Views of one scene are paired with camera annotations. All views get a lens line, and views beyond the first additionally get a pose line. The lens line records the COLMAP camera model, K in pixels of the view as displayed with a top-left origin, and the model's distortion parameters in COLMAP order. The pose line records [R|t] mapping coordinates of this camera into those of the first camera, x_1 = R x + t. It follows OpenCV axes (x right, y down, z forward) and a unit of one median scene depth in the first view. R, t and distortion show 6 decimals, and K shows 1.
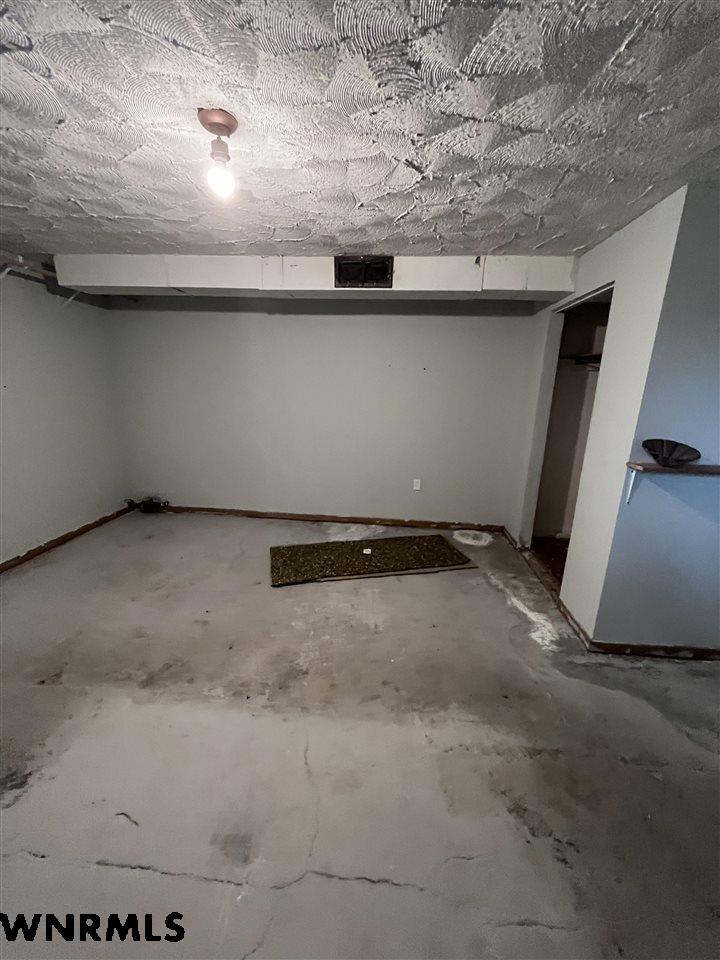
lens RADIAL K [[388.0, 0, 365.1], [0, 388.0, 478.9], [0, 0, 1]] dist [-0.002940, 0.000155]
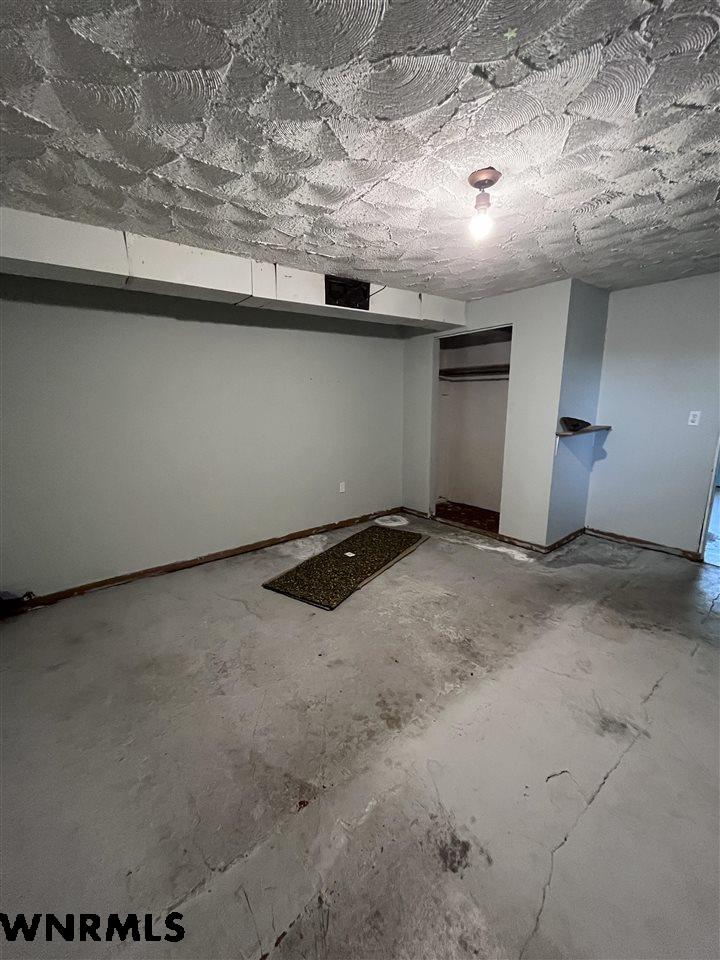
lens RADIAL K [[388.0, 0, 366.2], [0, 388.0, 481.0], [0, 0, 1]] dist [-0.002940, 0.000155]
pose [[0.726948, -0.187340, 0.660644, -0.730078], [0.203360, 0.977643, 0.053463, -0.065208], [-0.655890, 0.095484, 0.748793, 0.194896]]
